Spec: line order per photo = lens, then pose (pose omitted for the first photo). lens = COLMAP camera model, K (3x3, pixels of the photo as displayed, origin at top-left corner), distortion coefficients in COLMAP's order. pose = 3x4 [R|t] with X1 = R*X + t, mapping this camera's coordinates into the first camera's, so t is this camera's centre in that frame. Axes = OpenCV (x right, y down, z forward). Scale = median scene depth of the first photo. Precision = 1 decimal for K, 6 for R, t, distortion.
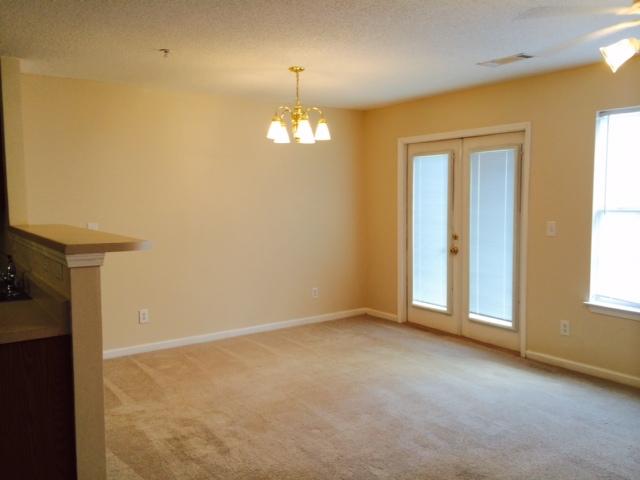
lens RADIAL K [[543.1, 0, 320.0], [0, 543.1, 240.0], [0, 0, 1]] dist [0.074254, -0.083610]
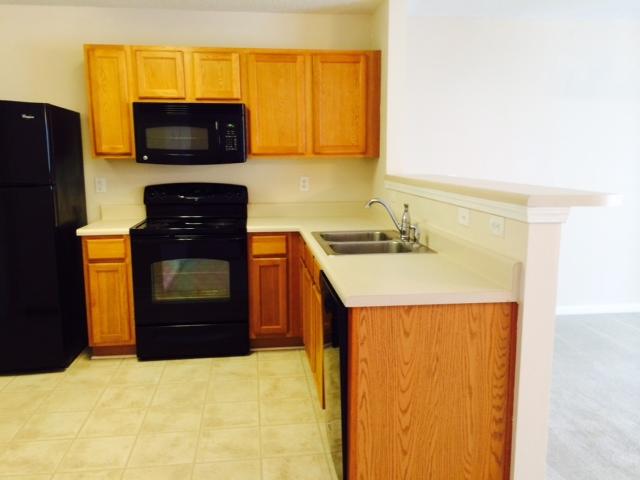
lens RADIAL K [[543.1, 0, 320.0], [0, 543.1, 240.0], [0, 0, 1]] dist [0.074254, -0.083610]
pose [[0.881073, 0.077916, -0.466519, -0.173821], [-0.041859, 0.995313, 0.087178, 0.008694], [0.471125, -0.057282, 0.880204, 0.063133]]
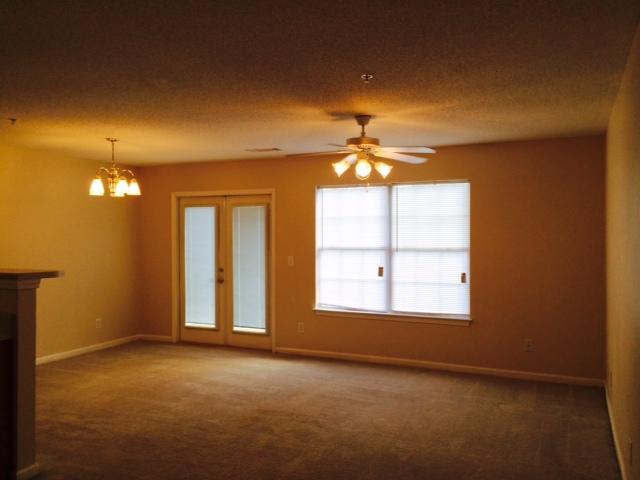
lens RADIAL K [[543.1, 0, 320.0], [0, 543.1, 240.0], [0, 0, 1]] dist [0.074254, -0.083610]
pose [[0.863264, 0.003011, 0.504744, -0.252065], [0.035394, 0.997160, -0.066484, 0.022458], [-0.503511, 0.075258, 0.860705, -0.307959]]
